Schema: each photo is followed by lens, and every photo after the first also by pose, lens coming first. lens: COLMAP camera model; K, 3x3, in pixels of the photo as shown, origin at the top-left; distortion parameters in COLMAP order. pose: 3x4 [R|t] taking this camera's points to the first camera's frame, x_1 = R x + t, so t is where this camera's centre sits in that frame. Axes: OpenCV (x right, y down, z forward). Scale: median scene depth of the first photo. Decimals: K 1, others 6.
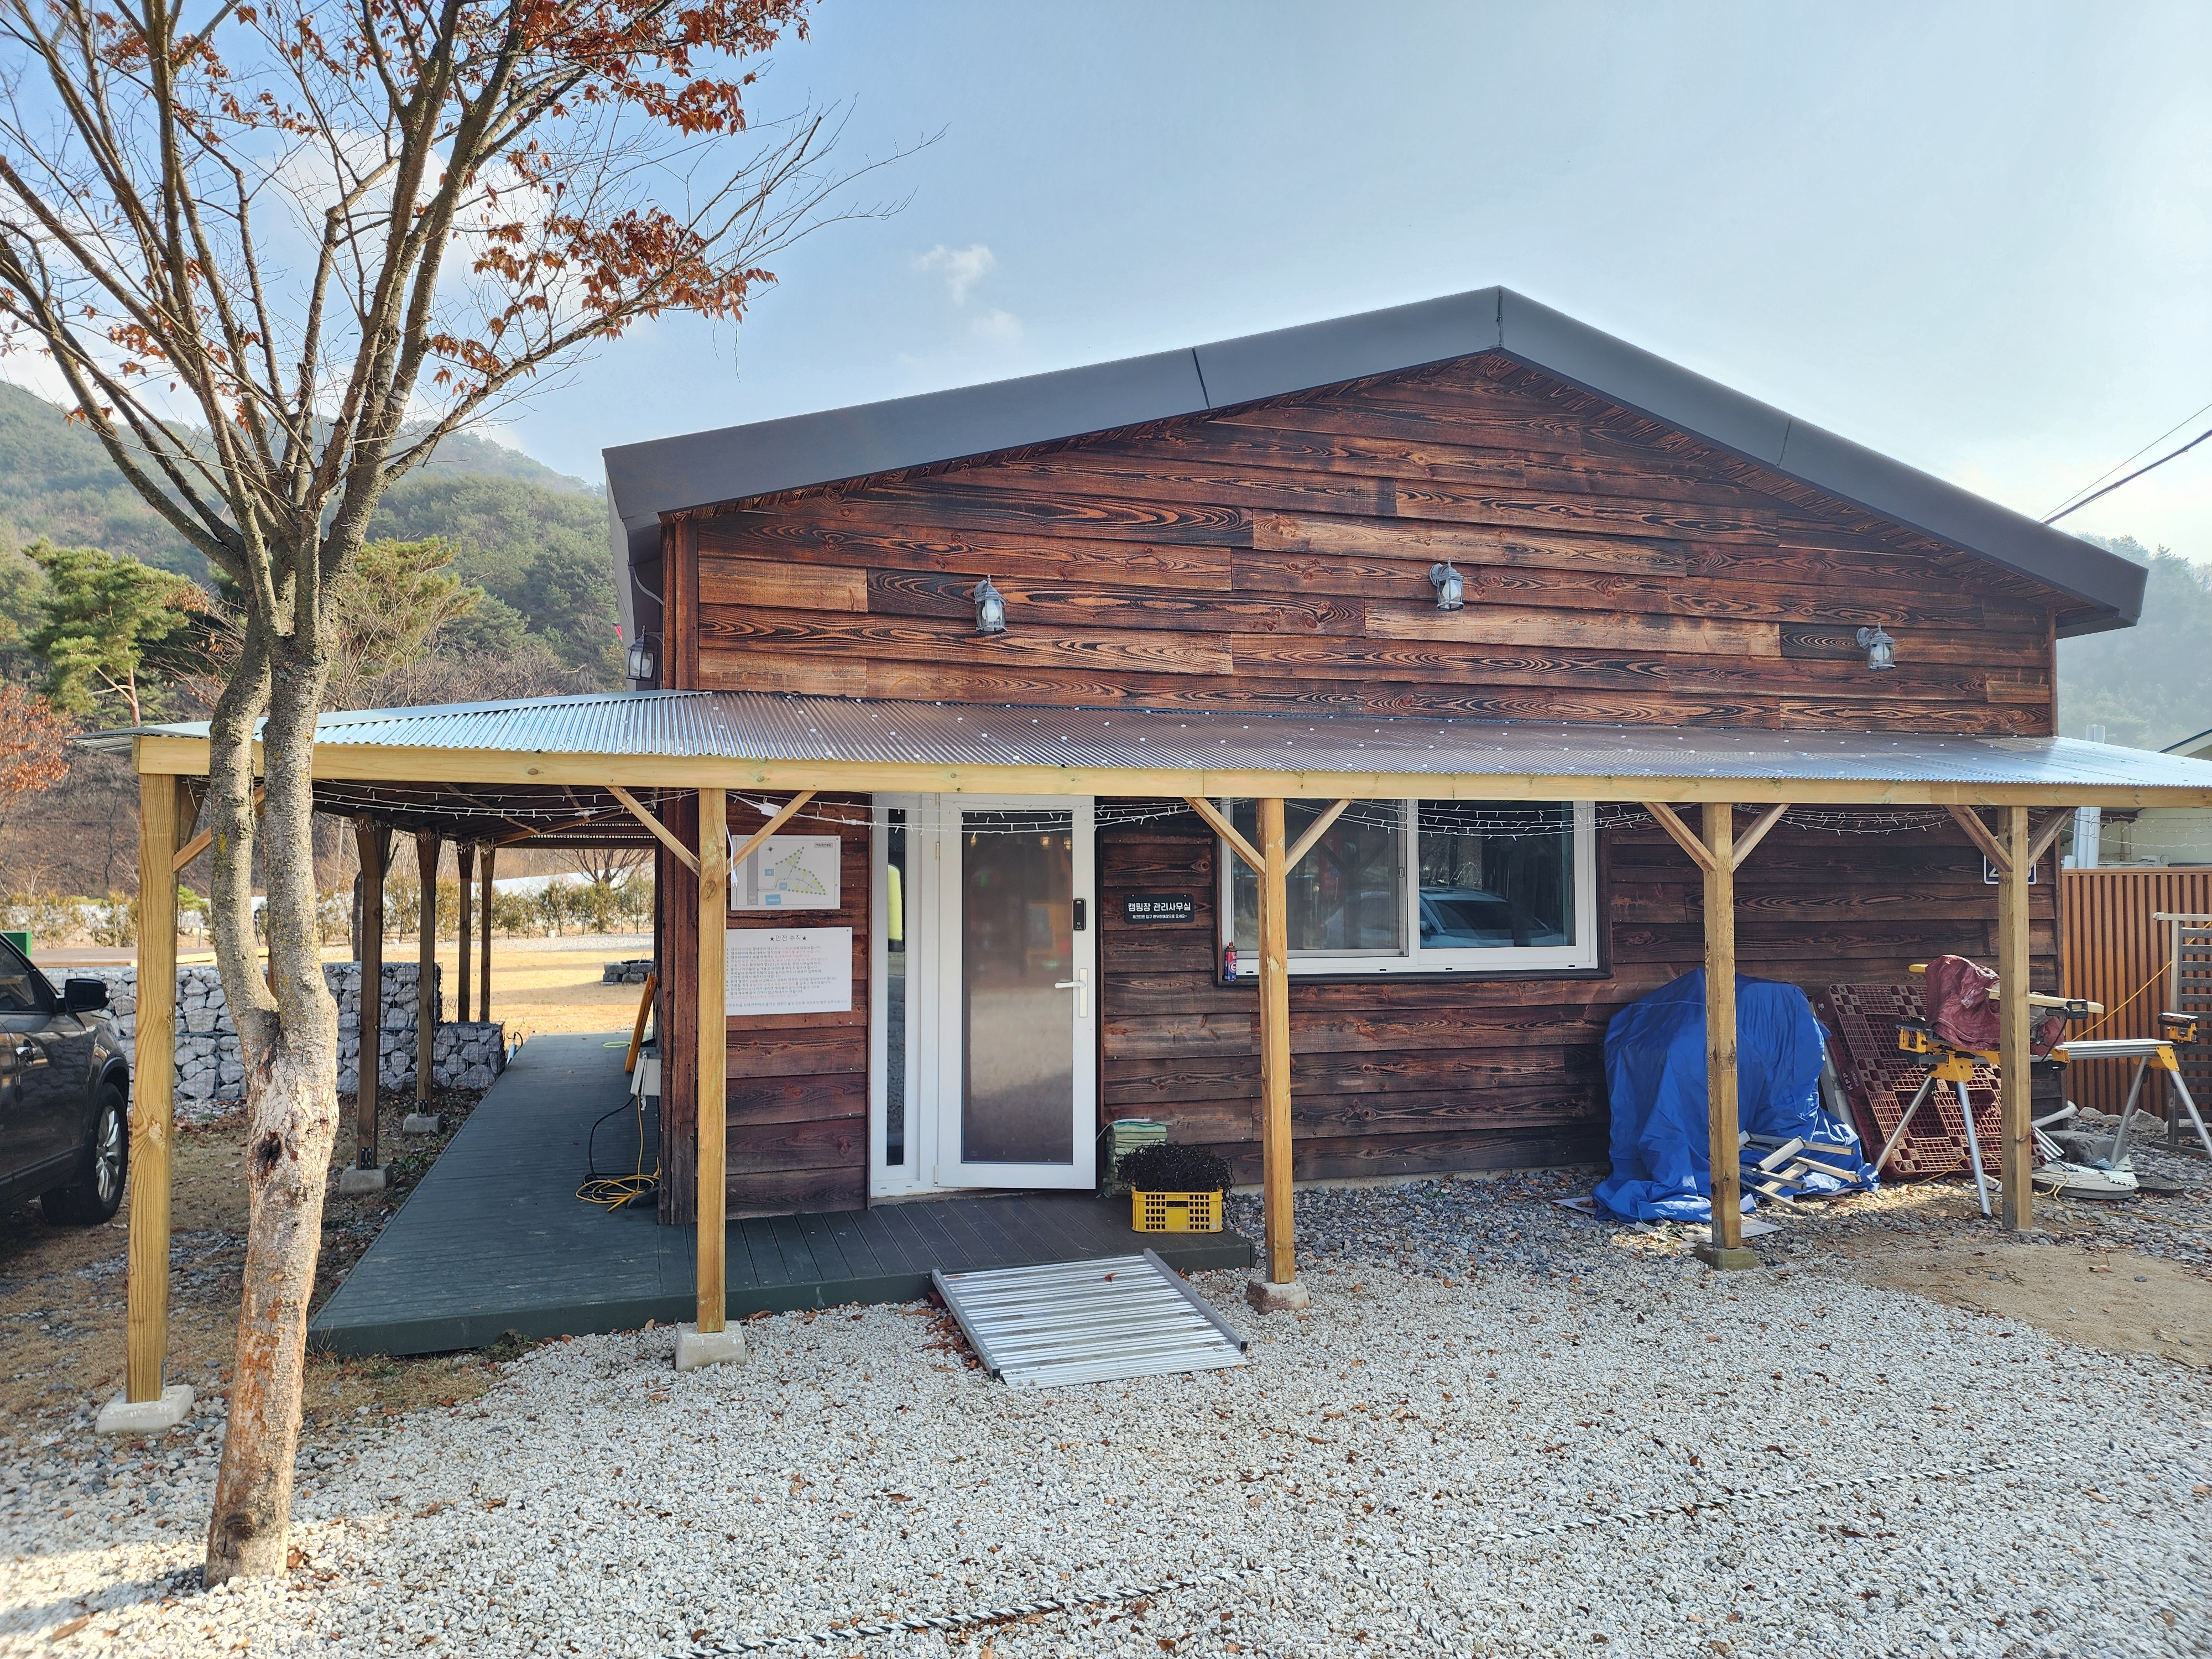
lens RADIAL K [[1477.9, 0, 1106.7], [0, 1477.9, 831.6], [0, 0, 1]] dist [-0.001358, -0.001244]
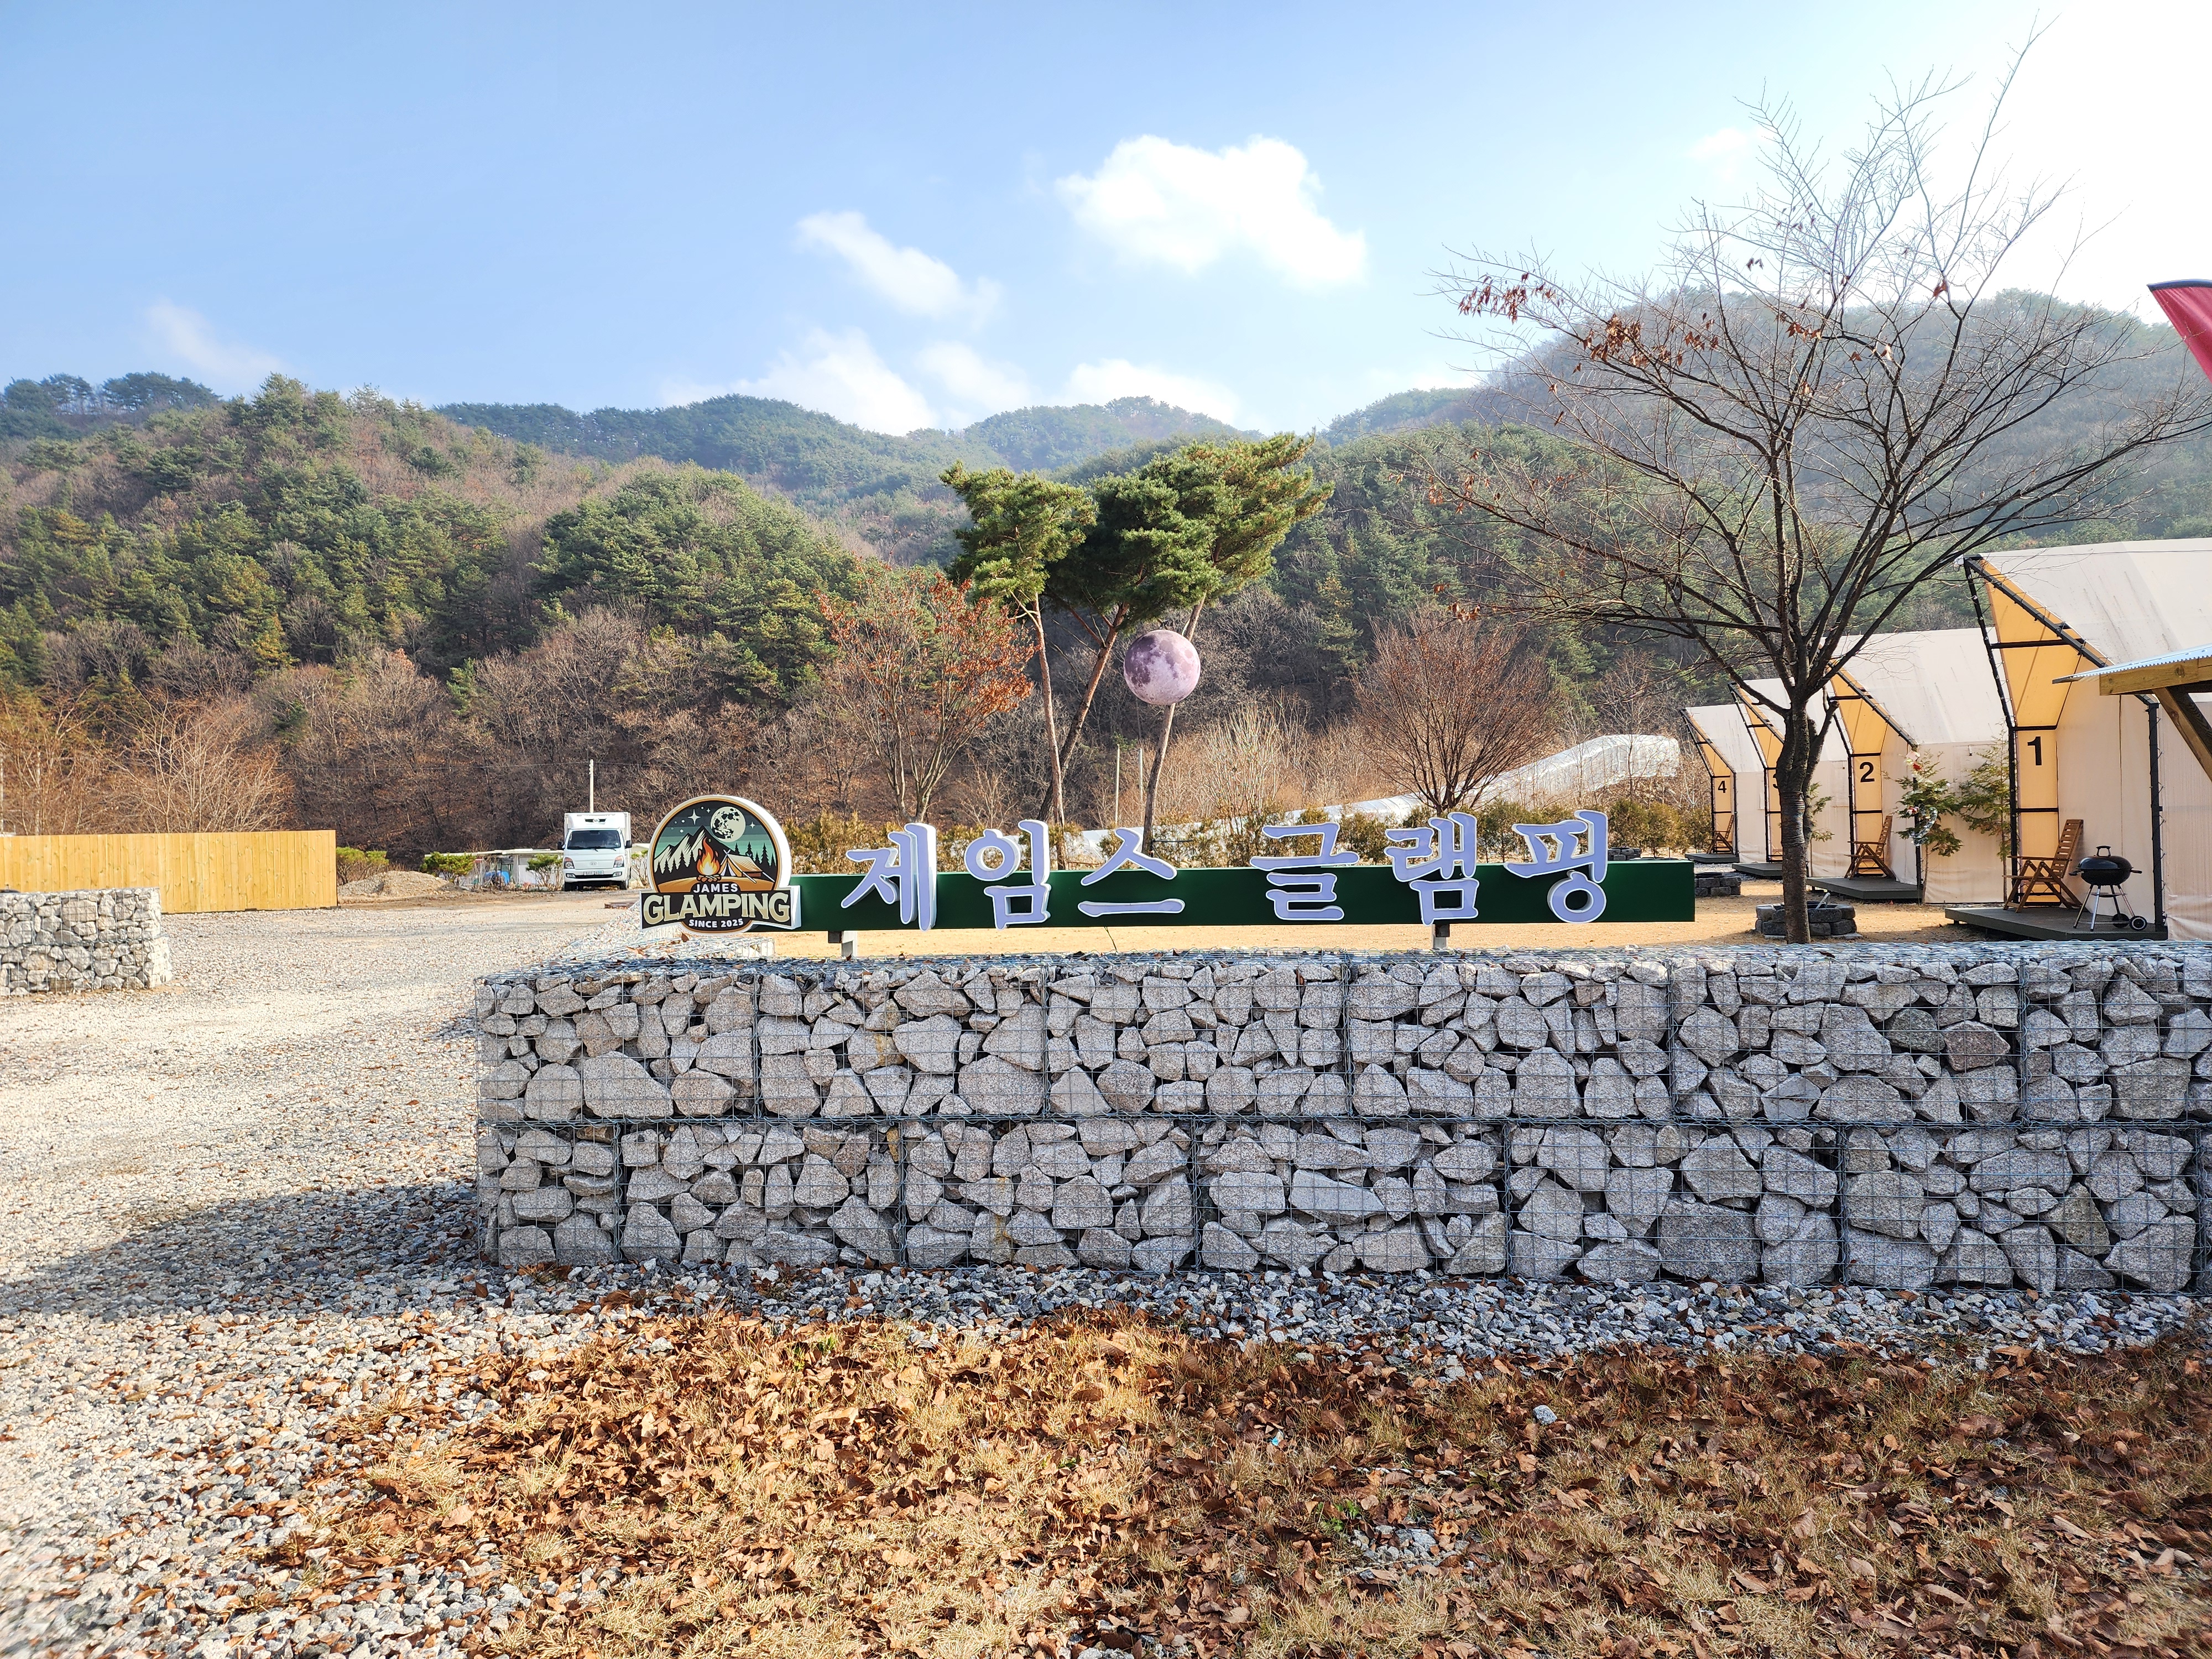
lens RADIAL K [[1477.9, 0, 1105.6], [0, 1477.9, 826.4], [0, 0, 1]] dist [-0.001358, -0.001244]
pose [[0.896165, -0.019302, -0.443300, -0.210611], [0.038754, 0.998640, 0.034862, 0.010602], [0.442024, -0.048422, 0.895695, 0.163663]]
